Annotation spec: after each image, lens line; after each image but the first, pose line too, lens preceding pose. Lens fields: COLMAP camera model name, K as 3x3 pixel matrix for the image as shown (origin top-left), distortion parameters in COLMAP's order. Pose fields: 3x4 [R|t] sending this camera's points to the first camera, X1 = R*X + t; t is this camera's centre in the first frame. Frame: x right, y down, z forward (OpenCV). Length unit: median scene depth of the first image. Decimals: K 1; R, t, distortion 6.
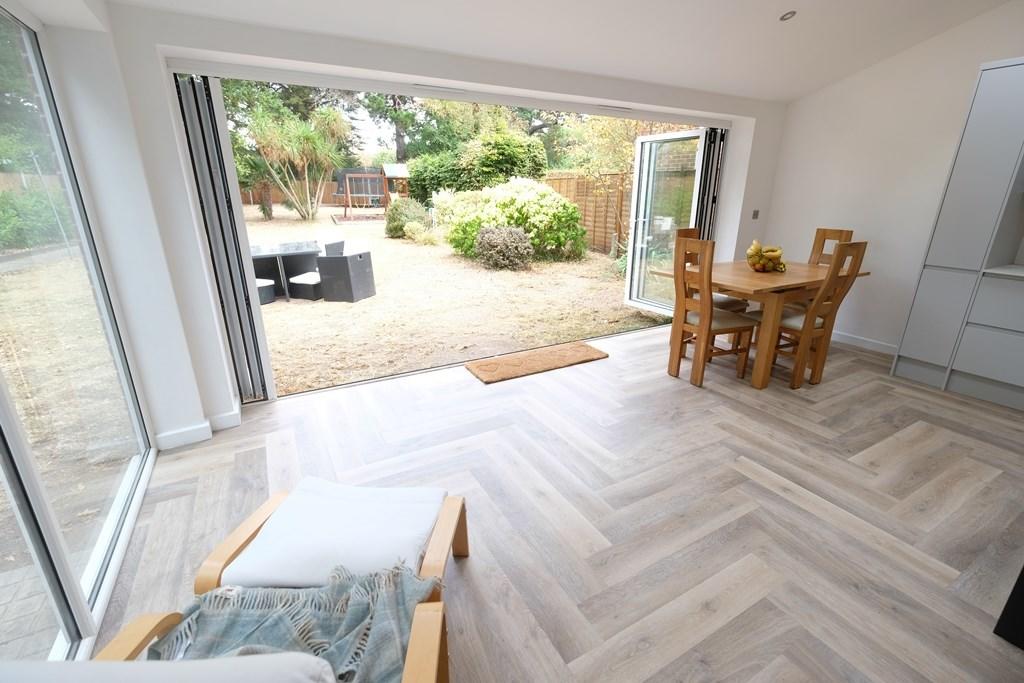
lens RADIAL K [[445.3, 0, 510.1], [0, 445.3, 337.7], [0, 0, 1]] dist [-0.003456, 0.000916]
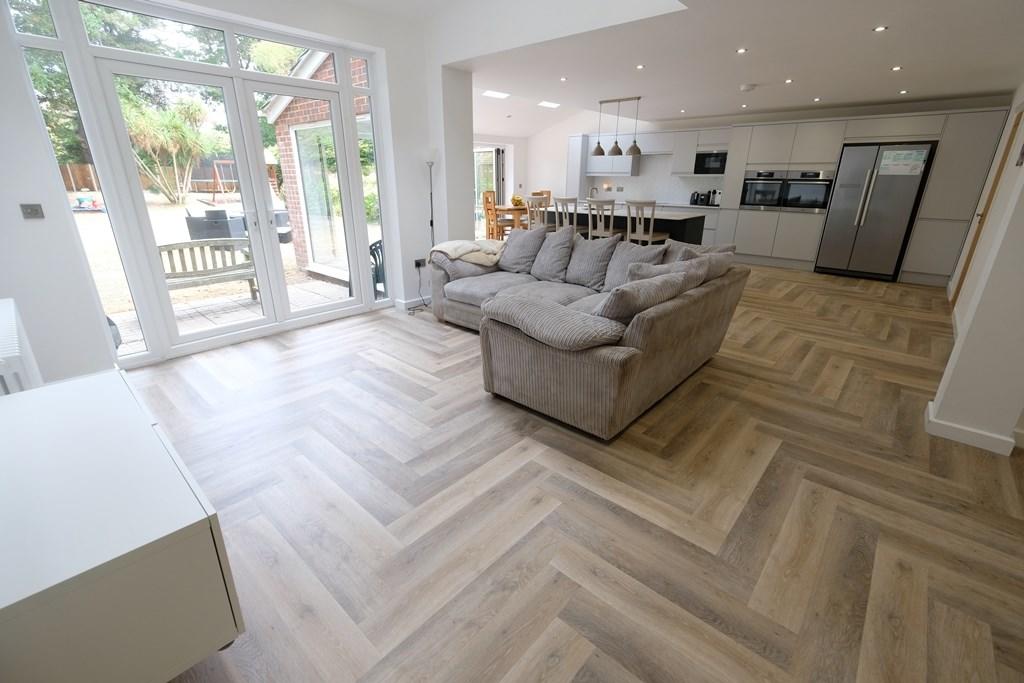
lens RADIAL K [[445.3, 0, 508.0], [0, 445.3, 338.4], [0, 0, 1]] dist [-0.003456, 0.000916]
pose [[0.948565, -0.108092, 0.297558, -0.192158], [0.099170, 0.994054, 0.044967, 0.274666], [-0.300650, -0.013146, 0.953644, -0.820088]]
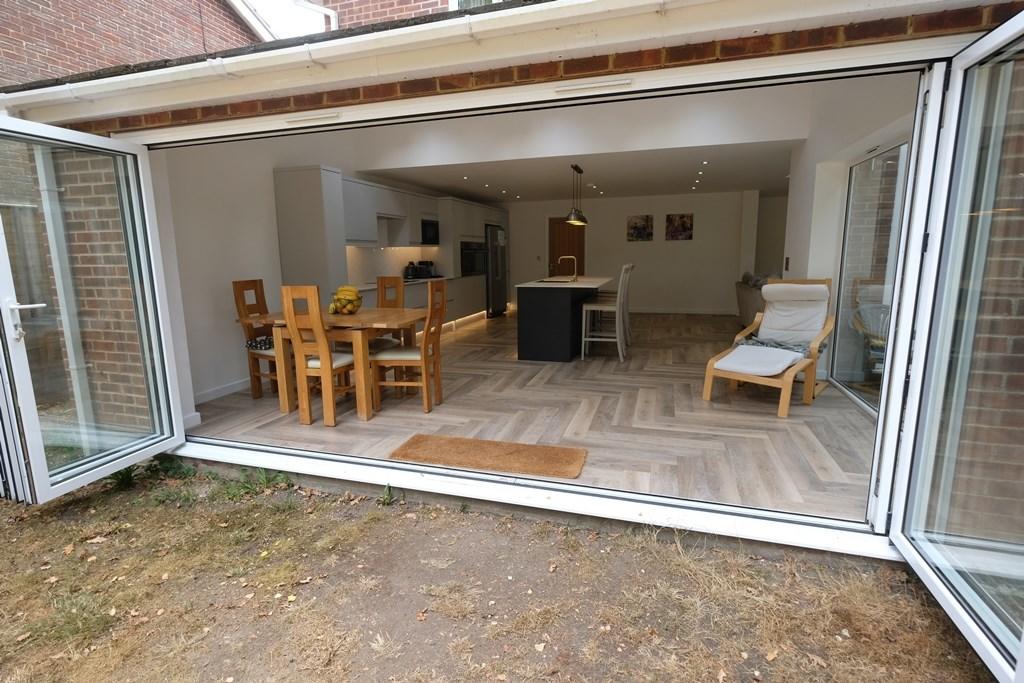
lens RADIAL K [[495.6, 0, 508.6], [0, 495.6, 338.4], [0, 0, 1]] dist [0.002411, 0.000074]
pose [[-0.685320, -0.120425, 0.718216, -0.303562], [0.239633, 0.894019, 0.378558, -0.244647], [-0.687687, 0.431541, -0.583831, 0.777929]]
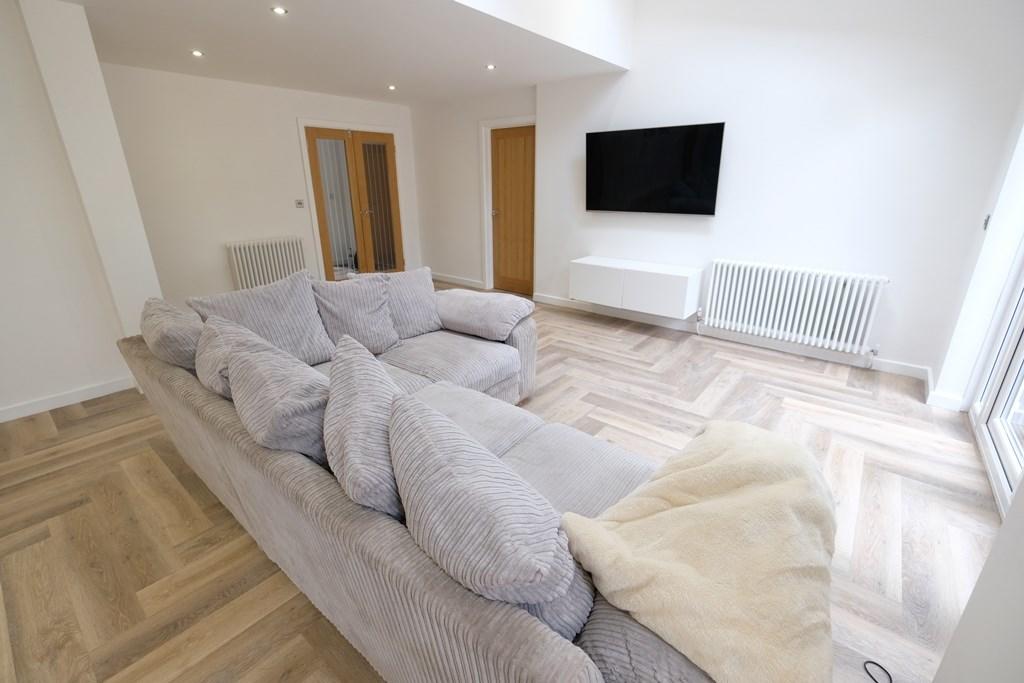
lens RADIAL K [[445.3, 0, 511.0], [0, 445.3, 330.9], [0, 0, 1]] dist [-0.003456, 0.000916]
pose [[-0.931169, 0.117447, -0.345153, 0.079749], [-0.115237, 0.803350, 0.584251, 0.032343], [0.345897, 0.583811, -0.734520, -0.109233]]
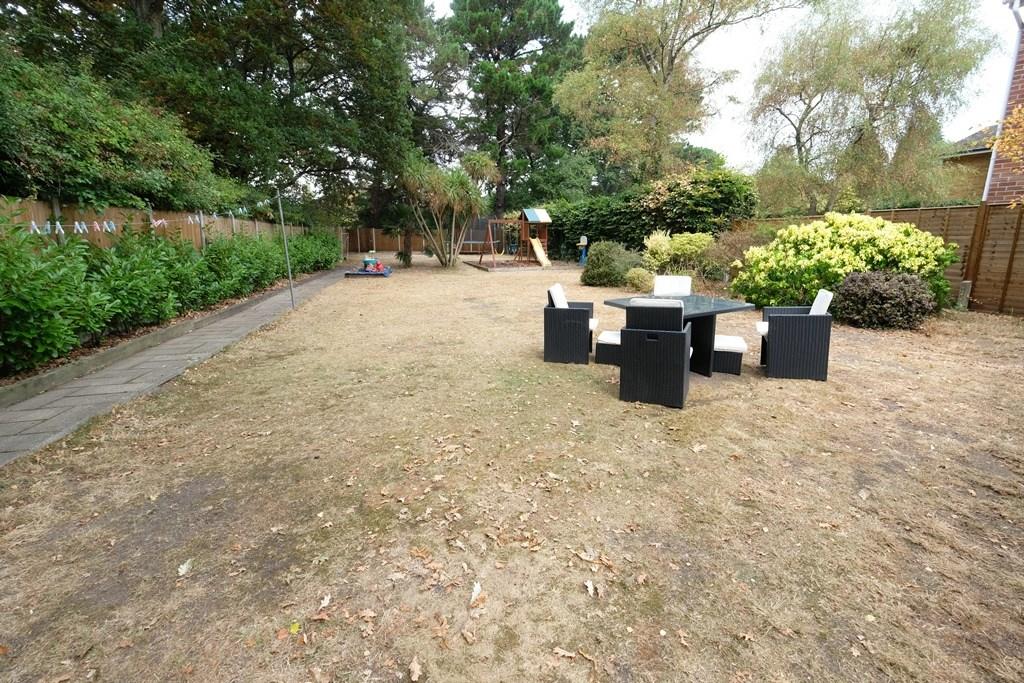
lens RADIAL K [[445.3, 0, 511.9], [0, 445.3, 338.9], [0, 0, 1]] dist [-0.003456, 0.000916]
pose [[0.995620, 0.007594, -0.093185, -0.744576], [-0.016571, 0.995249, -0.095946, -0.065139], [0.092013, 0.097070, 0.991015, 0.243954]]
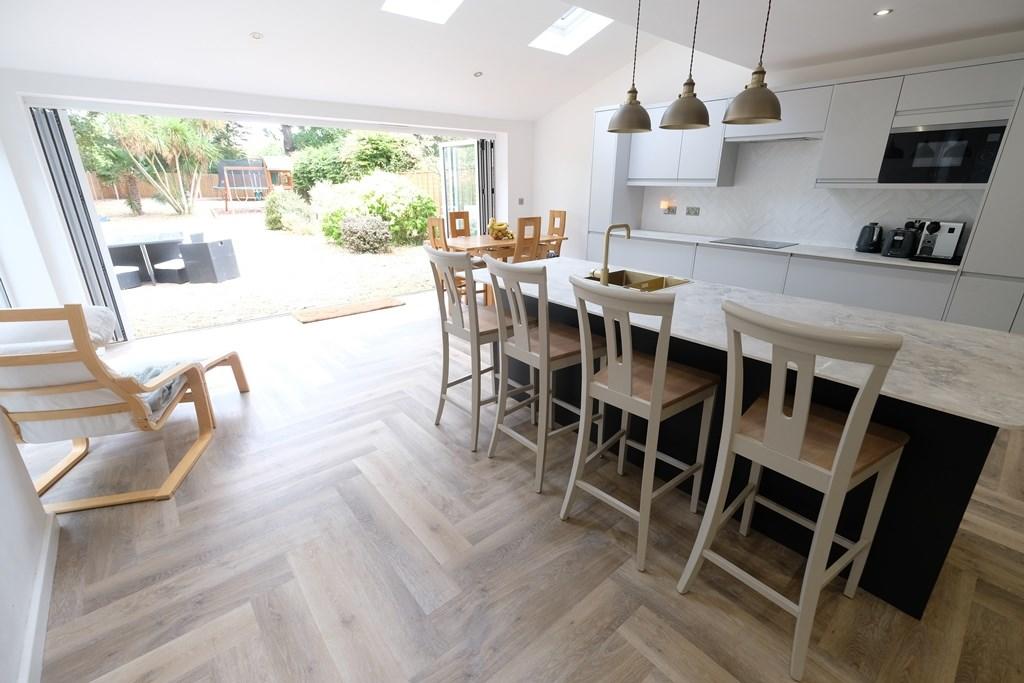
lens RADIAL K [[445.3, 0, 511.3], [0, 445.3, 337.0], [0, 0, 1]] dist [-0.003456, 0.000916]
pose [[0.981648, -0.066519, 0.178726, 0.170422], [0.063550, 0.997730, 0.022290, 0.078606], [-0.179803, -0.010523, 0.983646, -0.255641]]
